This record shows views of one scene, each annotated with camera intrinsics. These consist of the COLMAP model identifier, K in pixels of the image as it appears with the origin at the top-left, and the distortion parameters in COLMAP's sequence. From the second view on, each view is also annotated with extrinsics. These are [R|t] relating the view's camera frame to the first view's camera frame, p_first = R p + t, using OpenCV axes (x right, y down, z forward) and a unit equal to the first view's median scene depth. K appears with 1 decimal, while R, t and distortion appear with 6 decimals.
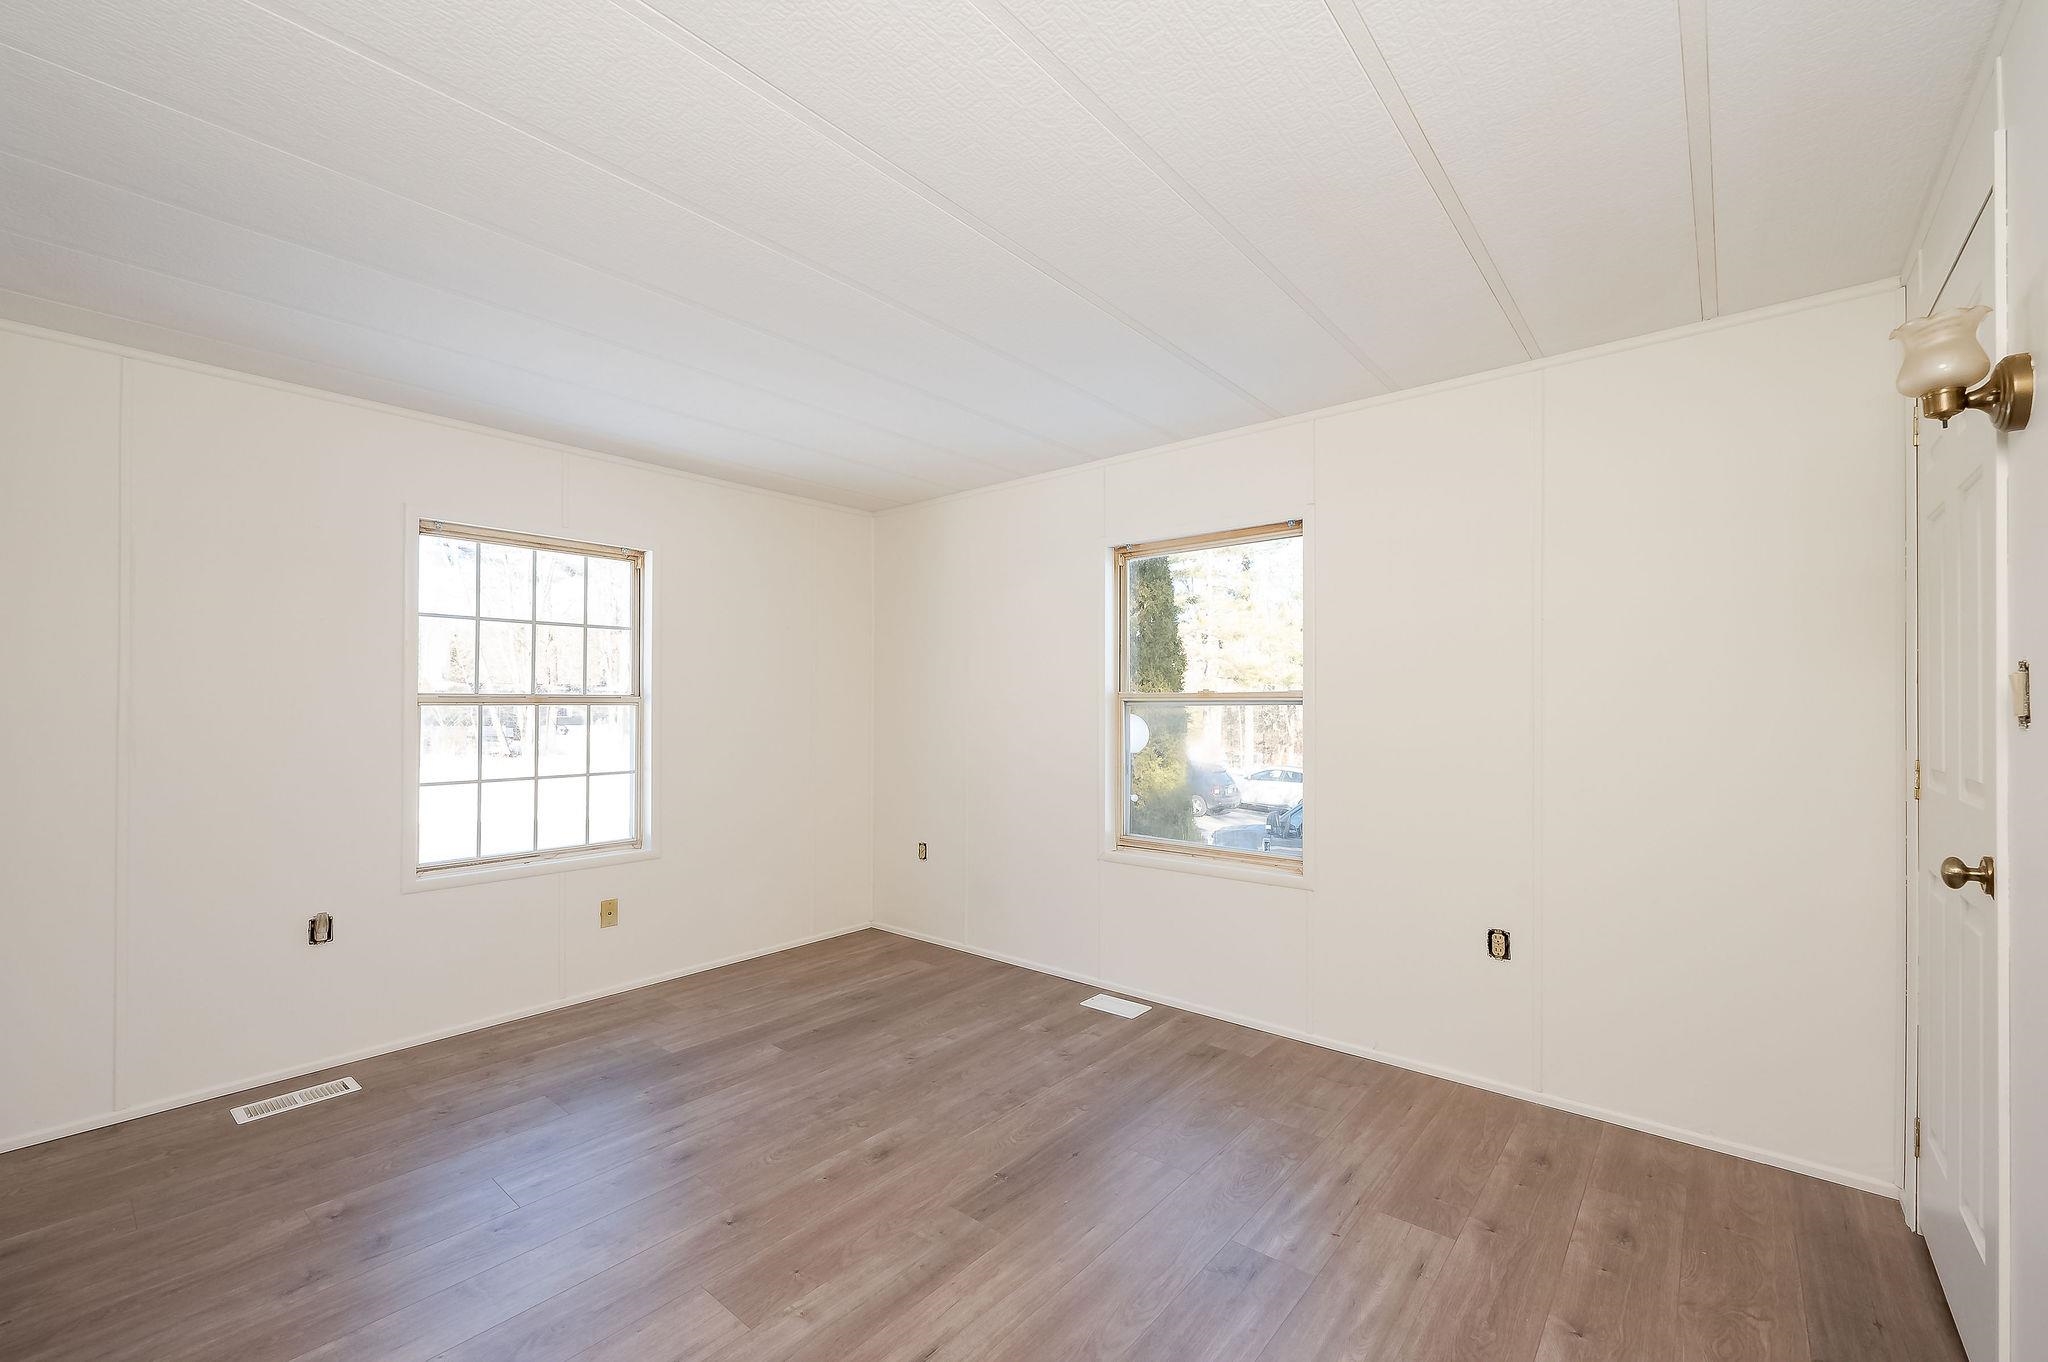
lens RADIAL K [[818.0, 0, 979.7], [0, 818.0, 696.5], [0, 0, 1]] dist [0.001043, 0.000034]
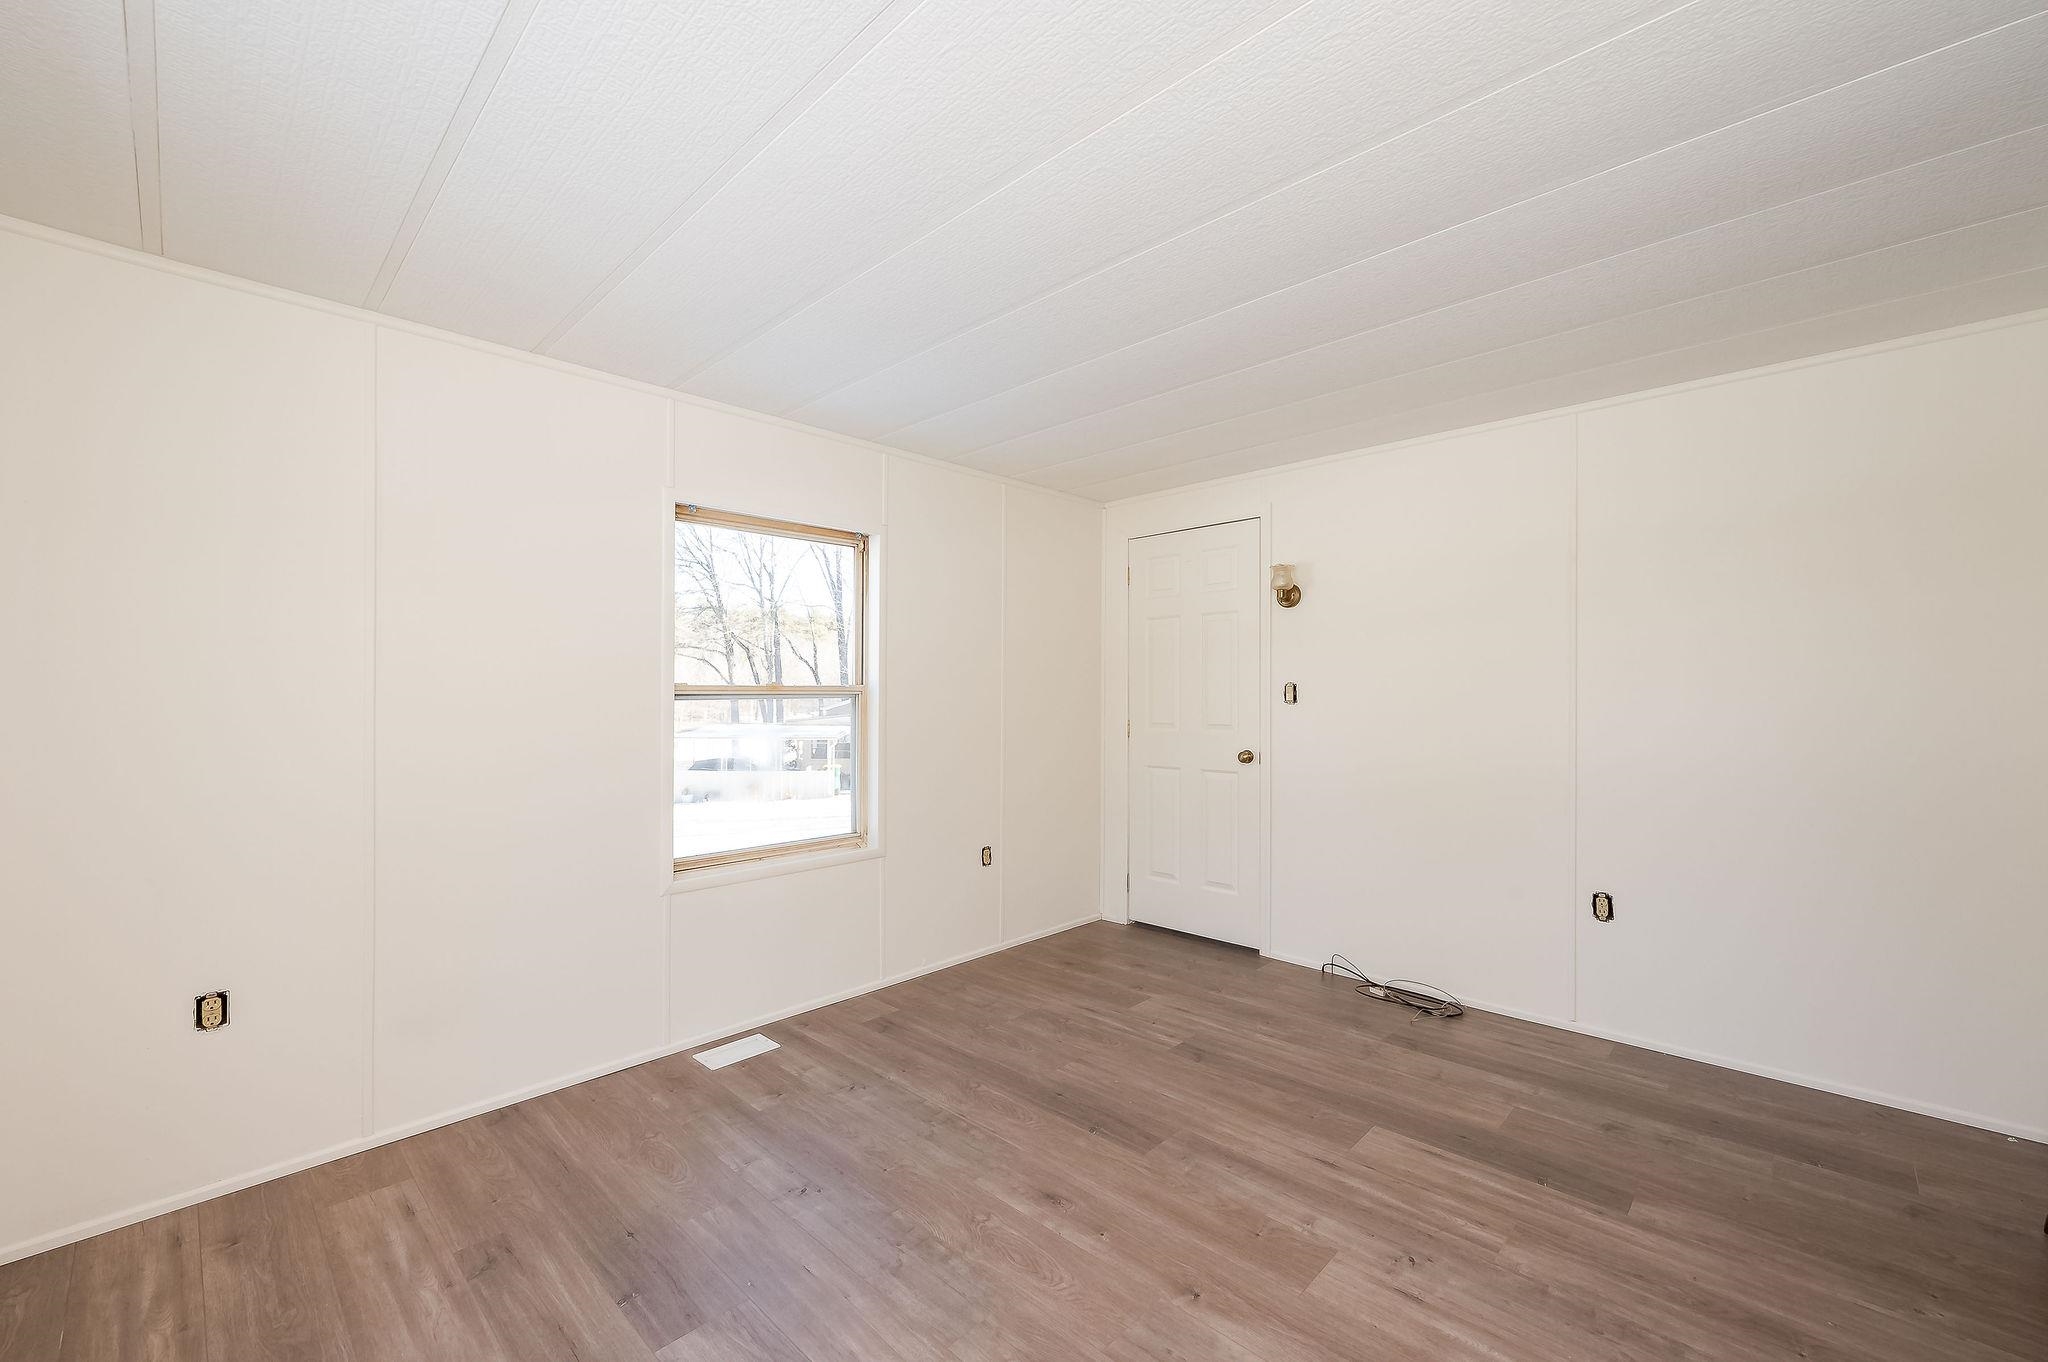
lens RADIAL K [[845.4, 0, 1016.6], [0, 845.4, 706.0], [0, 0, 1]] dist [0.000501, 0.000052]
pose [[0.044750, -0.014277, 0.998896, -0.834145], [-0.009368, 0.999848, 0.014711, 0.000562], [-0.998954, -0.010016, 0.044609, 0.798752]]
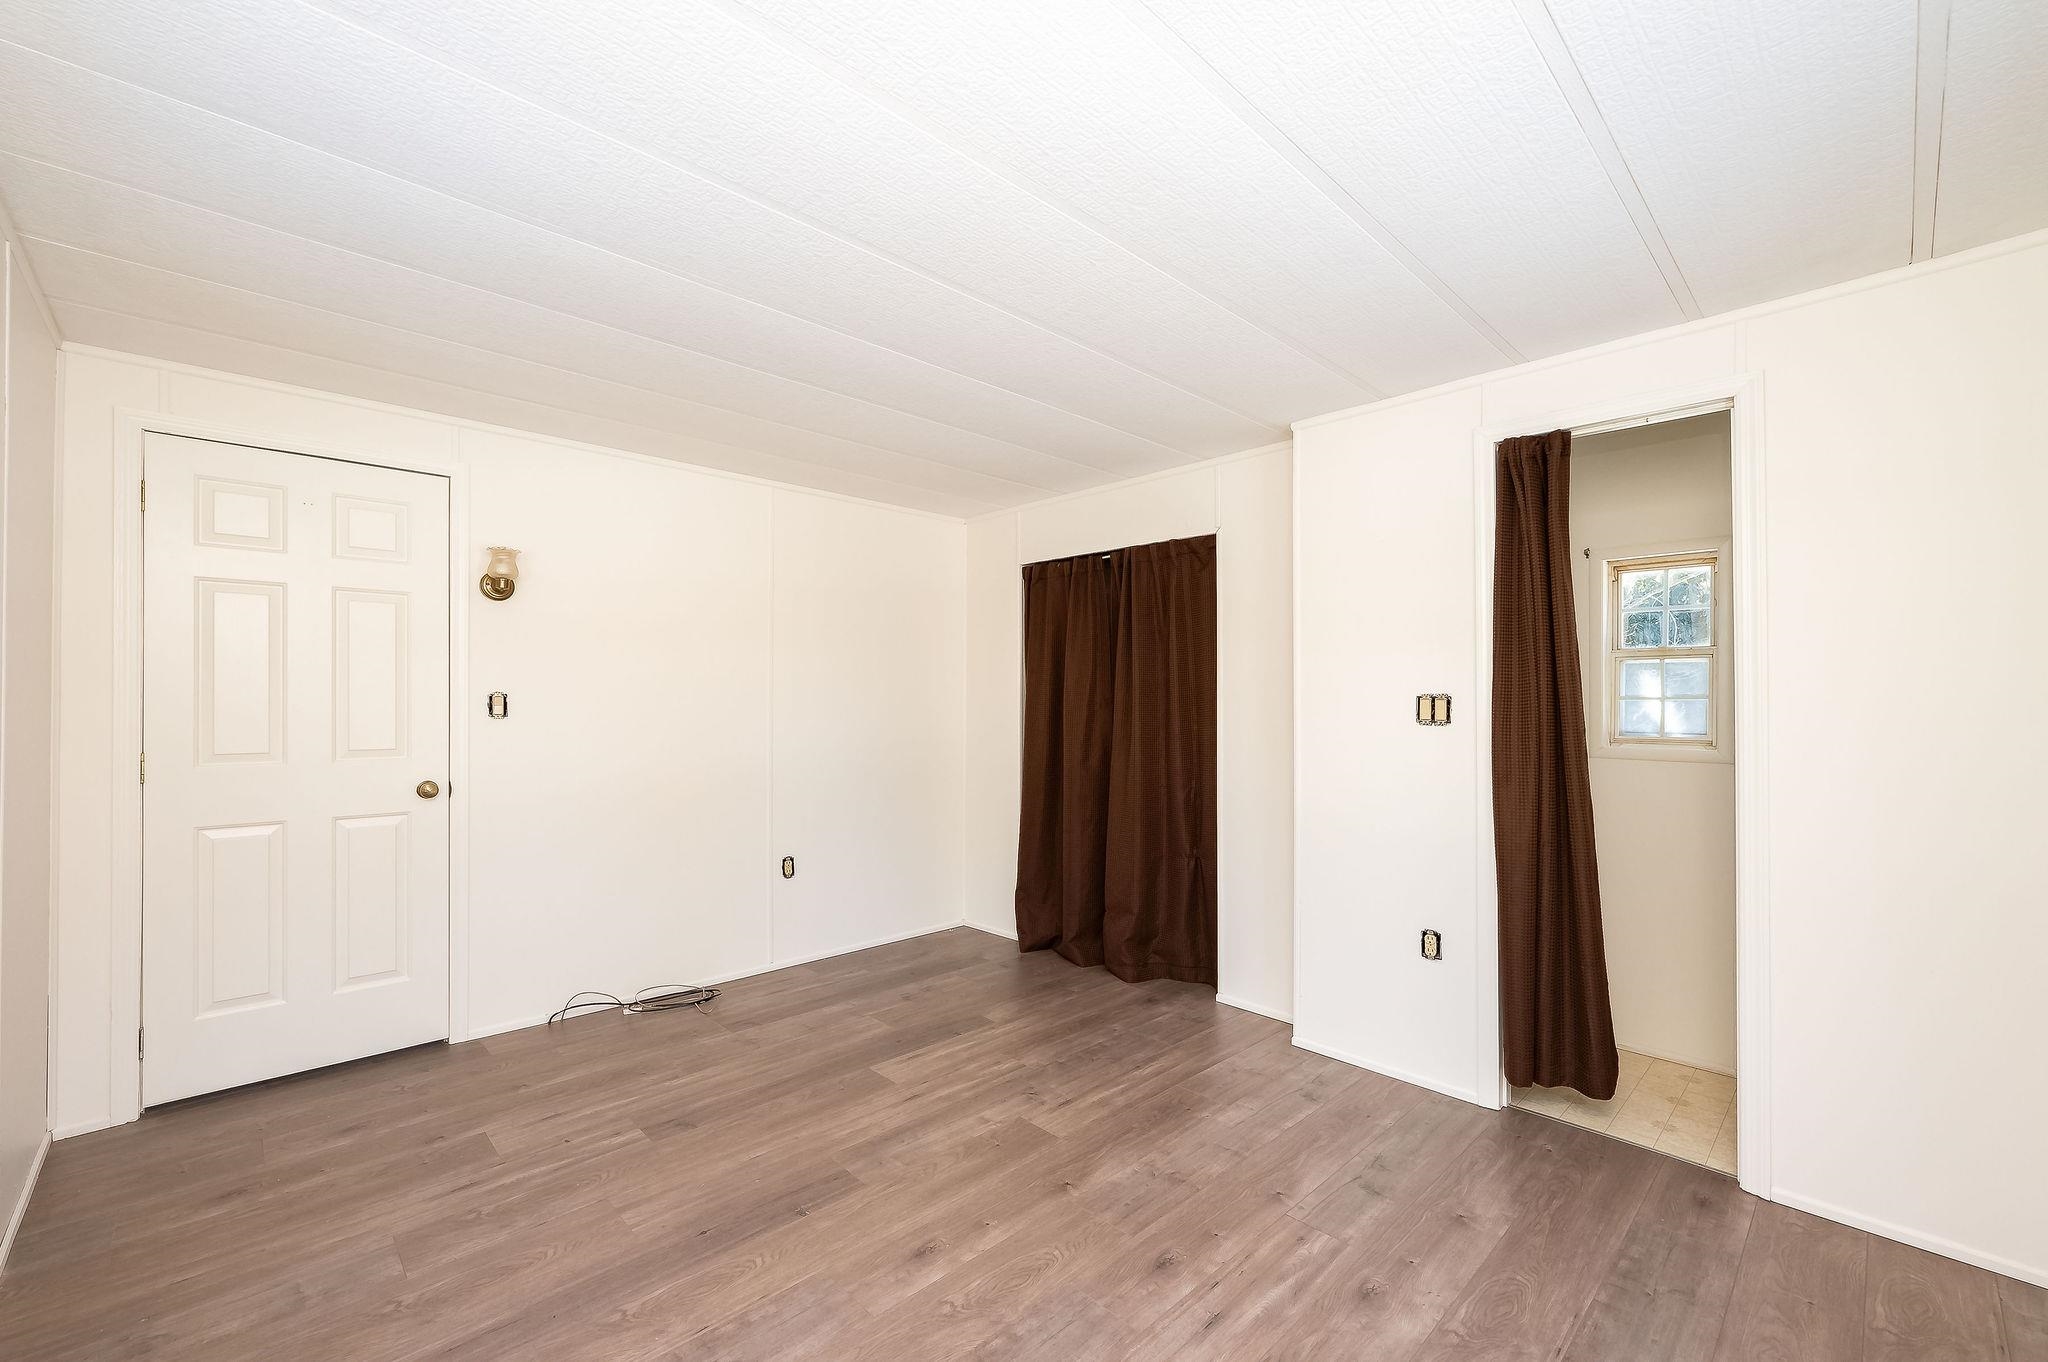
lens RADIAL K [[845.4, 0, 1016.6], [0, 845.4, 706.0], [0, 0, 1]] dist [0.000501, 0.000052]
pose [[-0.997826, -0.002555, 0.065850, -0.214188], [-0.003234, 0.999943, -0.010204, 0.008342], [-0.065821, -0.010395, -0.997777, 1.480283]]
